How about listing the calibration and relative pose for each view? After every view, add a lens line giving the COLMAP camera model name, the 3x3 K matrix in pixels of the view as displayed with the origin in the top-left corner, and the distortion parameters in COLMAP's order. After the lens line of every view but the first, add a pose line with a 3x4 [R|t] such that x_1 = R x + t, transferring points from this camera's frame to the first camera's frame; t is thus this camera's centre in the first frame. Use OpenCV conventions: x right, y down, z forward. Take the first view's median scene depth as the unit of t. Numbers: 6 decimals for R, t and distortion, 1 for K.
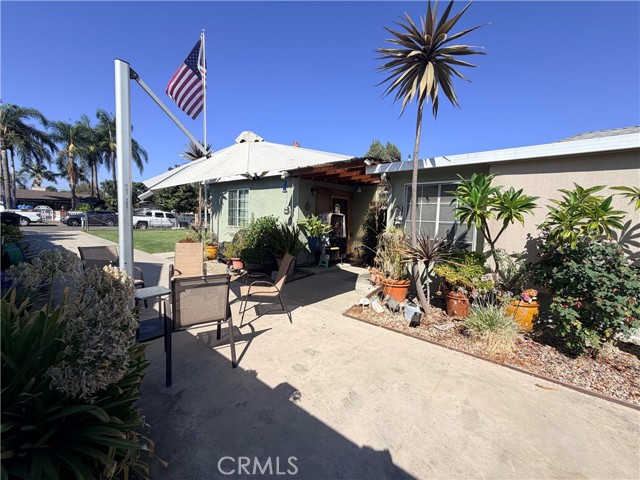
lens RADIAL K [[256.0, 0, 318.9], [0, 256.0, 240.1], [0, 0, 1]] dist [0.001565, -0.000355]
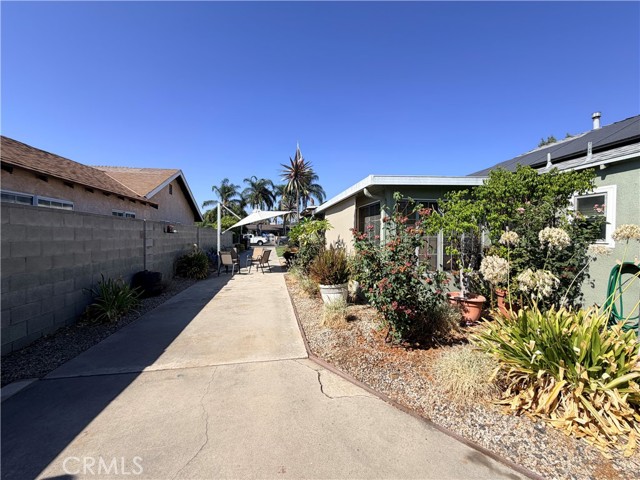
lens RADIAL K [[256.0, 0, 318.9], [0, 256.0, 240.1], [0, 0, 1]] dist [0.001565, -0.000355]
pose [[0.764869, -0.023819, -0.643745, 2.276705], [-0.025166, 0.997449, -0.066807, 0.076777], [0.643694, 0.067299, 0.762318, -0.300895]]
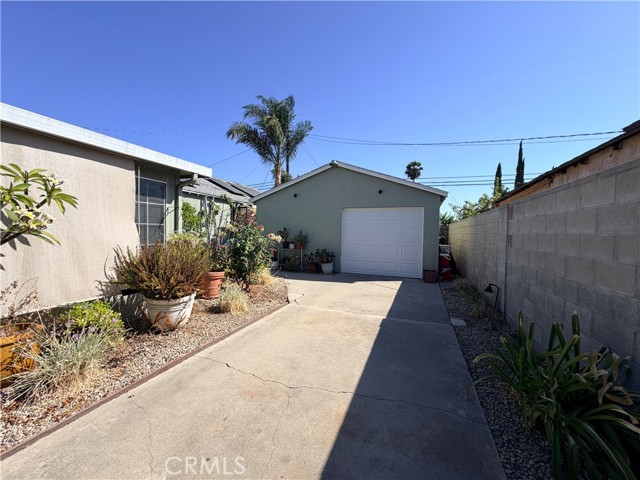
lens RADIAL K [[256.0, 0, 318.9], [0, 256.0, 240.1], [0, 0, 1]] dist [0.001565, -0.000355]
pose [[-0.314534, -0.067176, 0.946866, -0.714083], [0.047960, 0.995094, 0.086529, -0.097224], [-0.948034, 0.072628, -0.309769, 1.125076]]
